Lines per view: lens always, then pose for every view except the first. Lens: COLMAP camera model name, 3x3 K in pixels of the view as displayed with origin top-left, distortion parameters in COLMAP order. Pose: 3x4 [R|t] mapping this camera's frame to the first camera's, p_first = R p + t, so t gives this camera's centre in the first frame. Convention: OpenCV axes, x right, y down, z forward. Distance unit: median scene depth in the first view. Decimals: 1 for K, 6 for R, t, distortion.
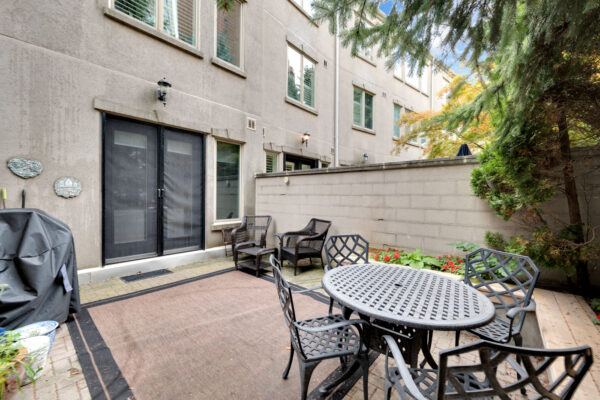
lens RADIAL K [[238.4, 0, 301.6], [0, 238.4, 202.7], [0, 0, 1]] dist [-0.002561, -0.000190]
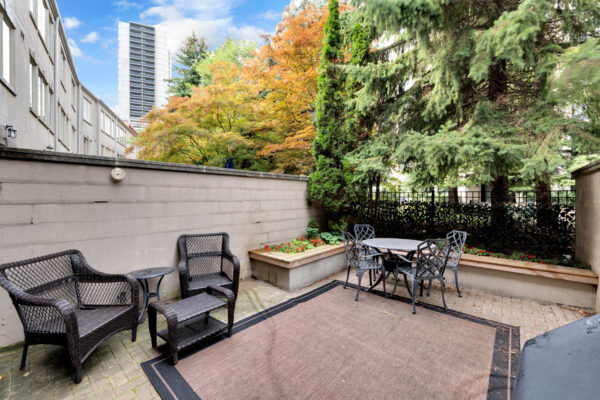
lens RADIAL K [[243.4, 0, 293.2], [0, 243.4, 201.3], [0, 0, 1]] dist [-0.006432, -0.000127]
pose [[0.031283, -0.029481, 0.999076, -0.699249], [0.023362, 0.999313, 0.028757, -0.049359], [-0.999238, 0.022441, 0.031950, 0.696443]]
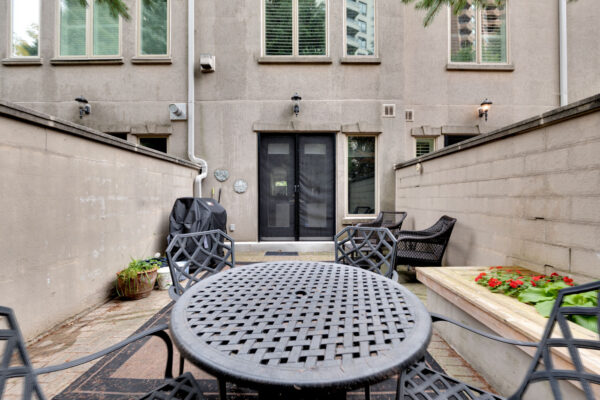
lens RADIAL K [[238.4, 0, 301.6], [0, 238.4, 202.7], [0, 0, 1]] dist [-0.002561, -0.000190]
pose [[0.676691, 0.001178, -0.736267, 0.318967], [-0.004961, 0.999983, -0.002959, 0.034120], [0.736251, 0.005655, 0.676685, 0.194201]]
